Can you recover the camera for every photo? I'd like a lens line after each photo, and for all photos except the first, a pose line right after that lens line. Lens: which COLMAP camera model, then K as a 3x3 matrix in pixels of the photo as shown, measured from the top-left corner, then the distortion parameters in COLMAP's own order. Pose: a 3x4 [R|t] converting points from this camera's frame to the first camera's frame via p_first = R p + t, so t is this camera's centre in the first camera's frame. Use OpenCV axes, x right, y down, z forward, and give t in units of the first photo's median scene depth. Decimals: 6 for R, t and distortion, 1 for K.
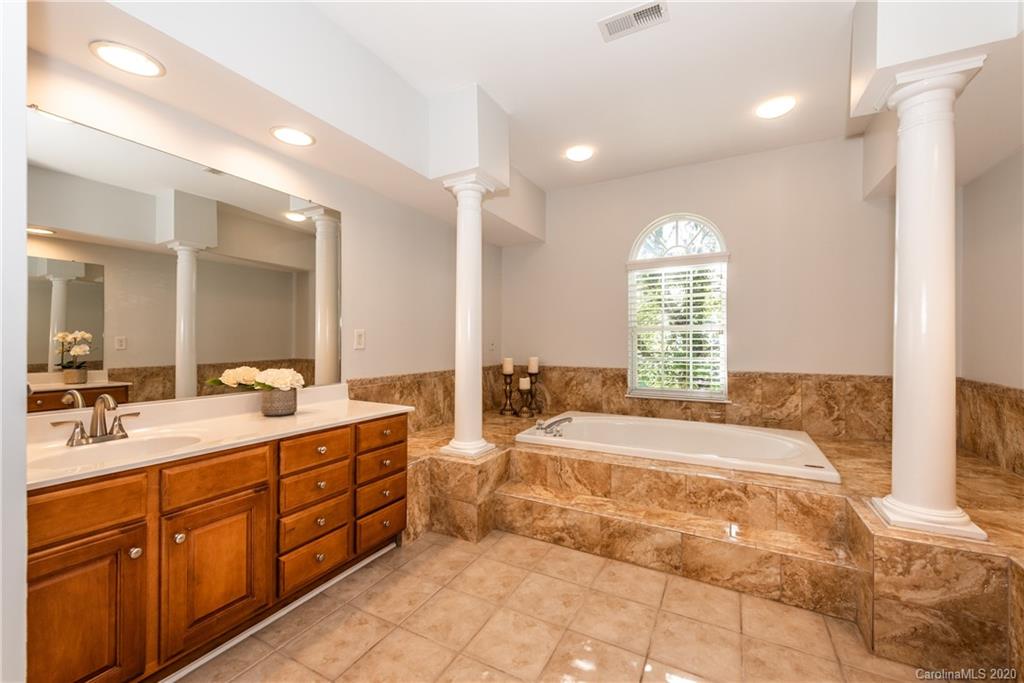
lens RADIAL K [[403.2, 0, 520.6], [0, 403.2, 341.9], [0, 0, 1]] dist [0.000143, -0.000498]
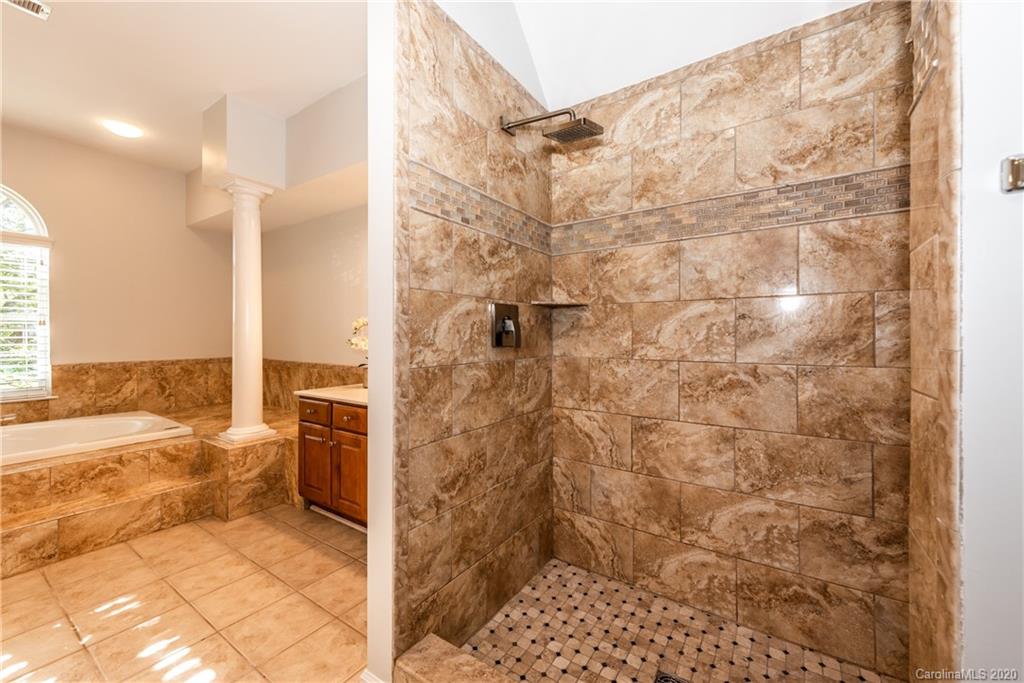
lens RADIAL K [[403.2, 0, 520.6], [0, 403.2, 341.9], [0, 0, 1]] dist [0.000143, -0.000498]
pose [[0.080464, -0.021430, 0.996527, -0.375677], [-0.003841, 0.999755, 0.021810, -0.006644], [-0.996750, -0.005582, 0.080362, -0.189792]]
